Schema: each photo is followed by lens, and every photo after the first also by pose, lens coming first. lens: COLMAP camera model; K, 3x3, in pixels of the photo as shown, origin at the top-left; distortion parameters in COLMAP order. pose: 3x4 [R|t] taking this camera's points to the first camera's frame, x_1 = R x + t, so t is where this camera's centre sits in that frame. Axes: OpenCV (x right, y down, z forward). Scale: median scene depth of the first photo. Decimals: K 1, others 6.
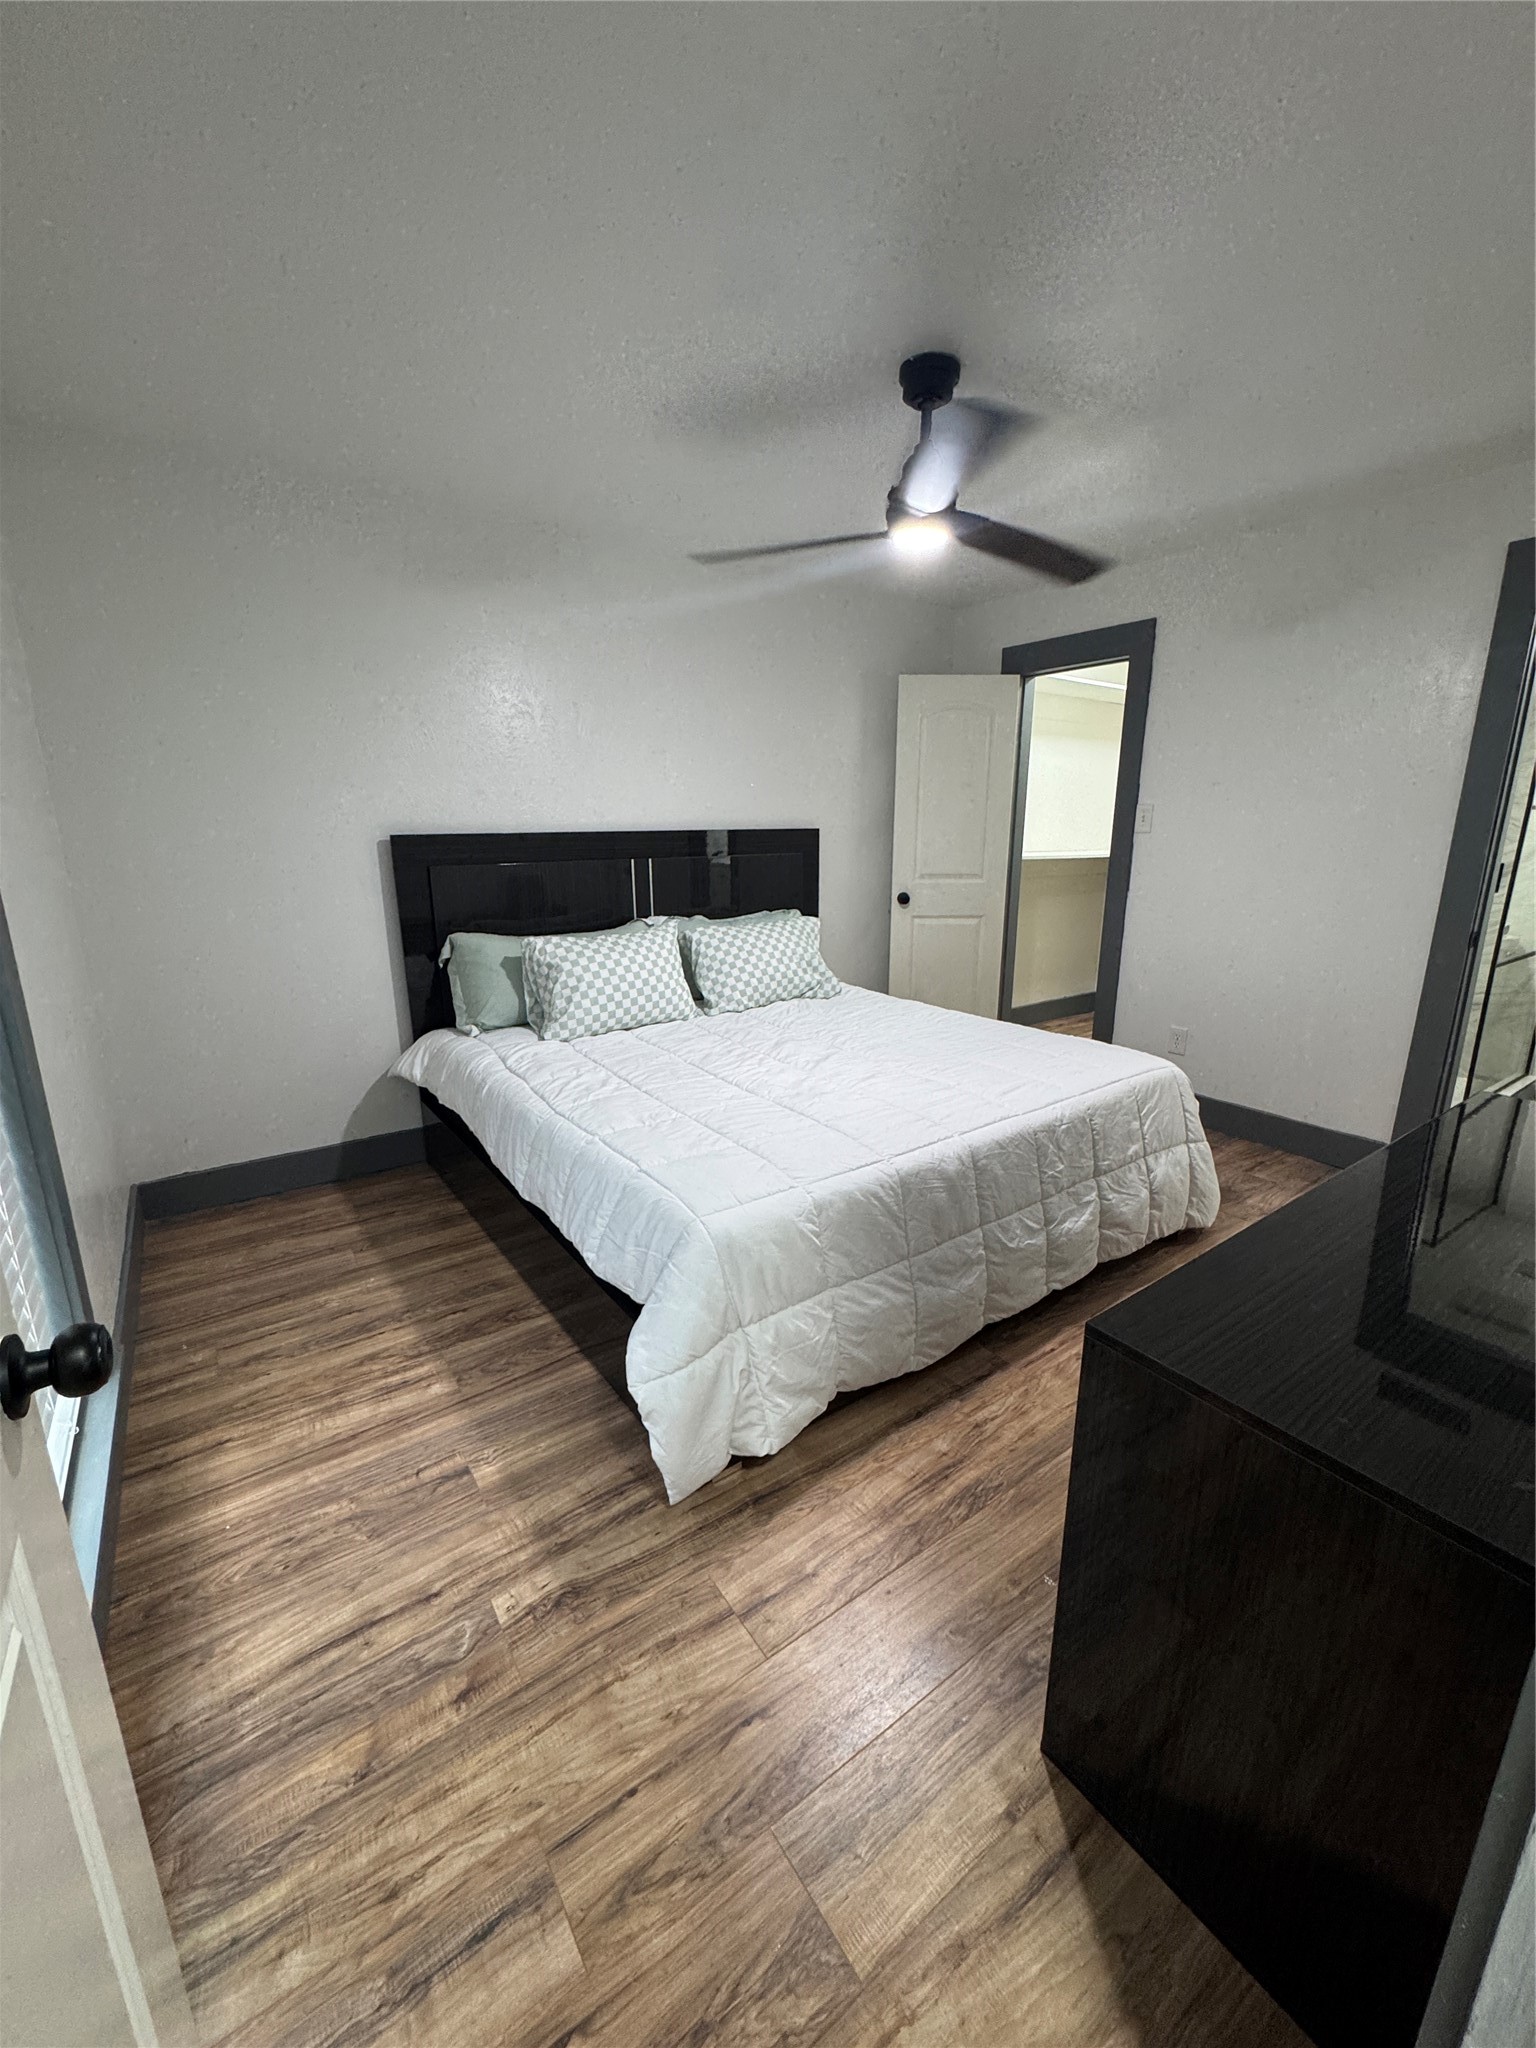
lens RADIAL K [[820.3, 0, 771.9], [0, 820.3, 1031.9], [0, 0, 1]] dist [-0.000928, -0.000189]
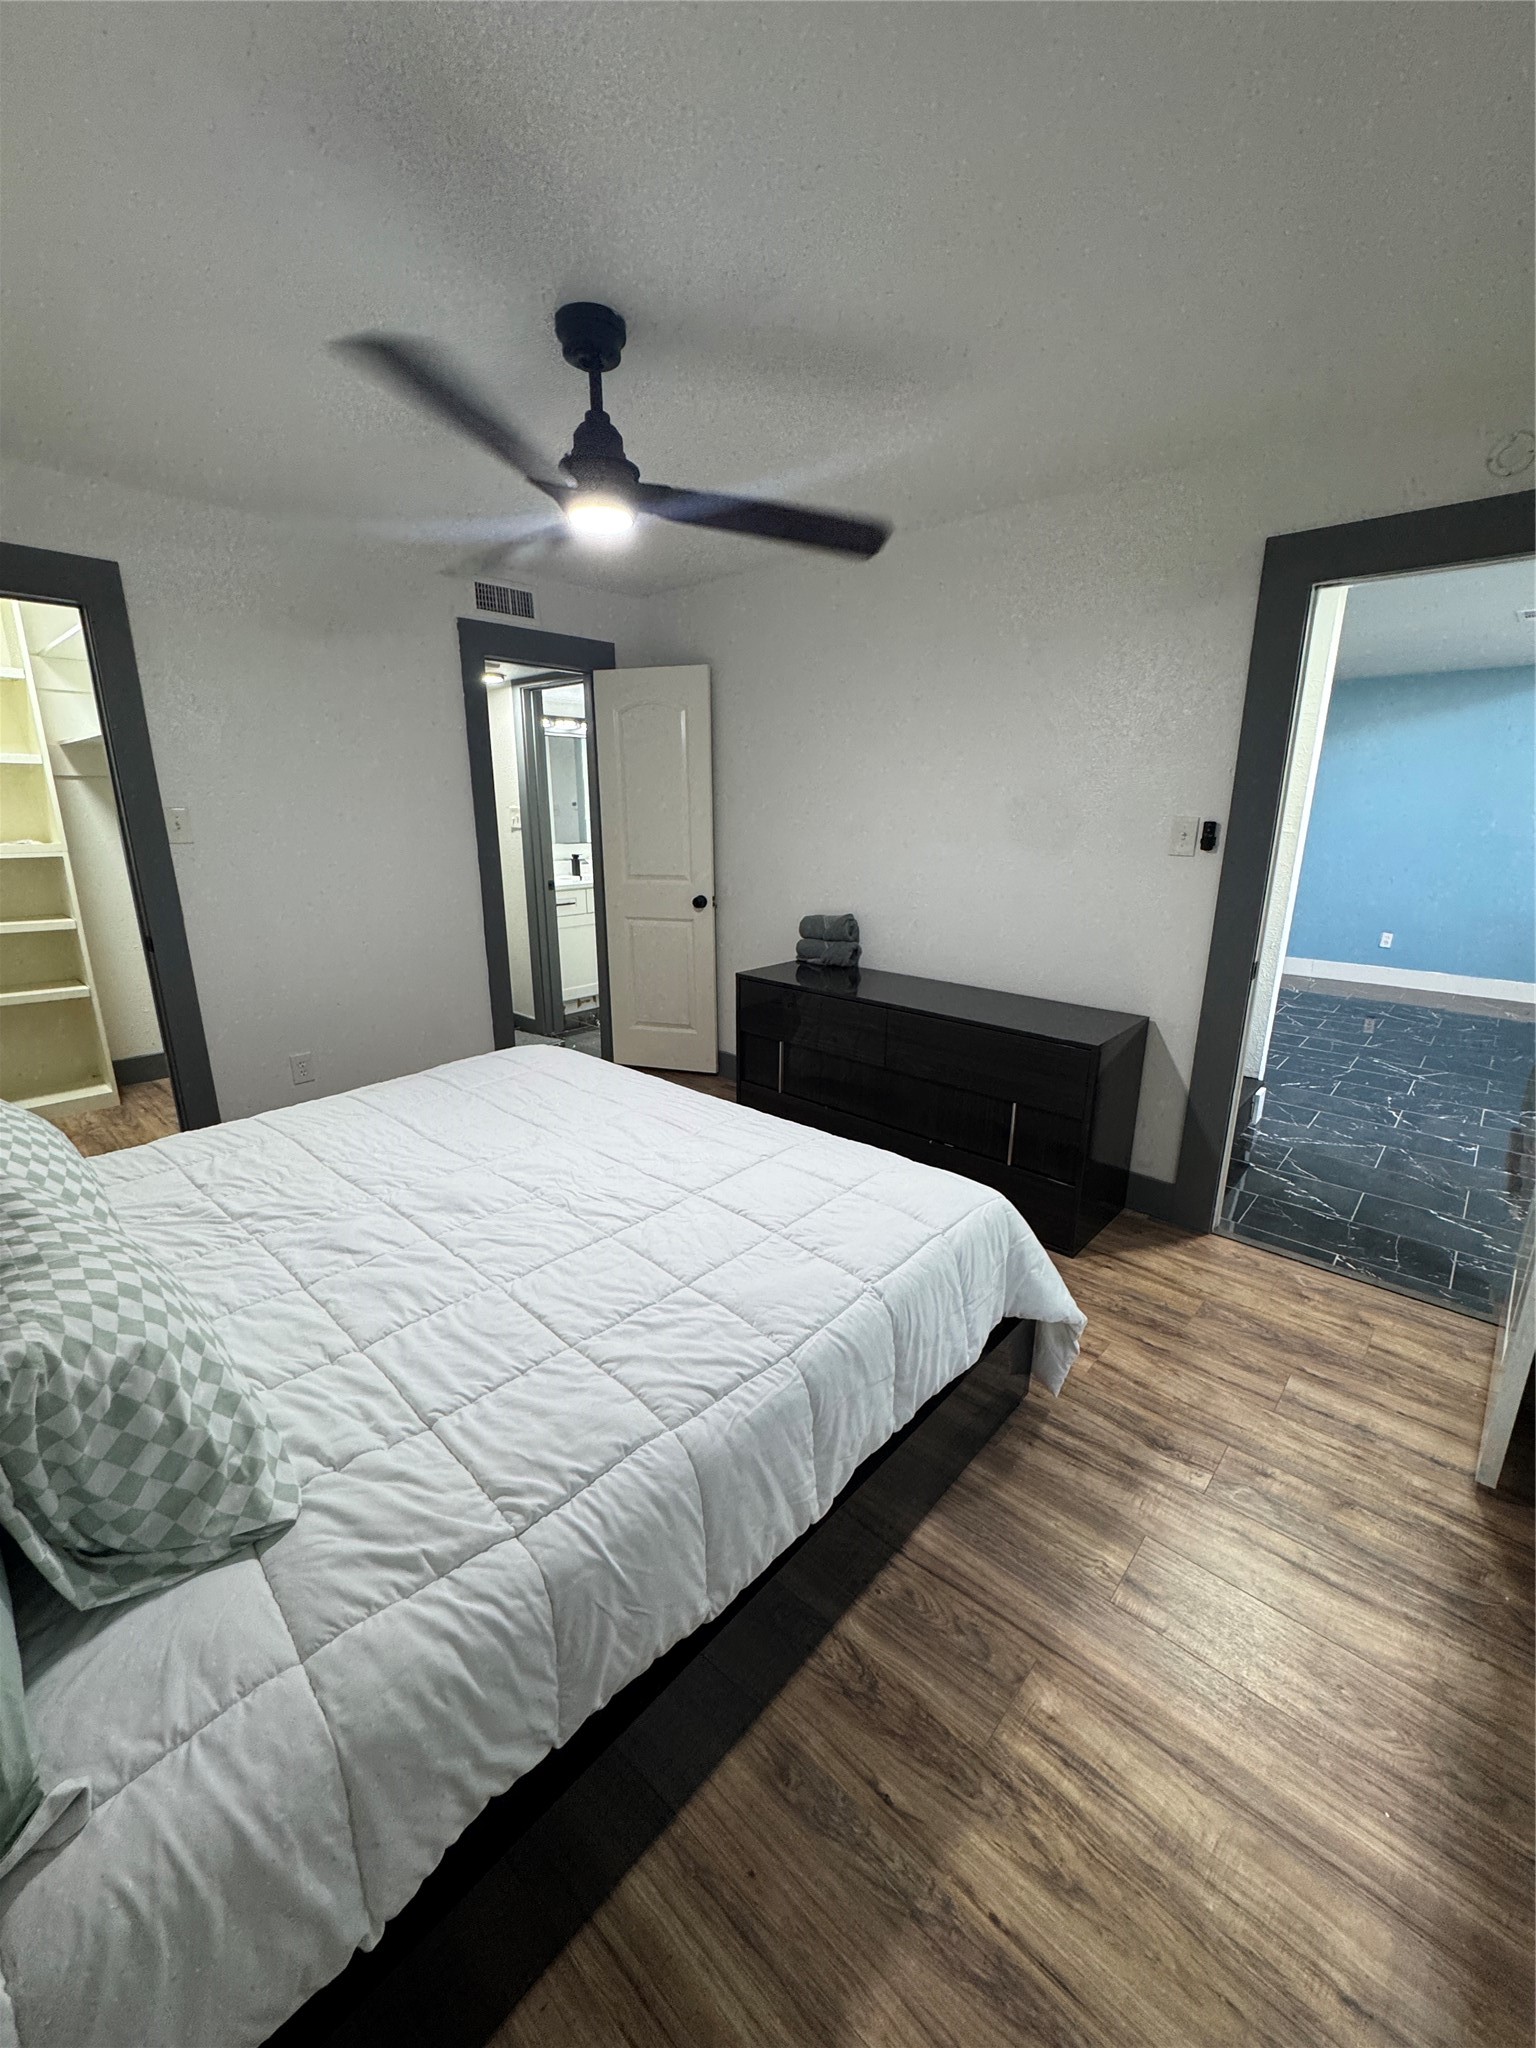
lens RADIAL K [[820.3, 0, 770.3], [0, 820.3, 1013.0], [0, 0, 1]] dist [-0.000928, -0.000189]
pose [[-0.214261, -0.251879, 0.943742, -1.049583], [0.238540, 0.923433, 0.300616, -0.436025], [-0.947202, 0.289531, -0.137772, 1.401628]]
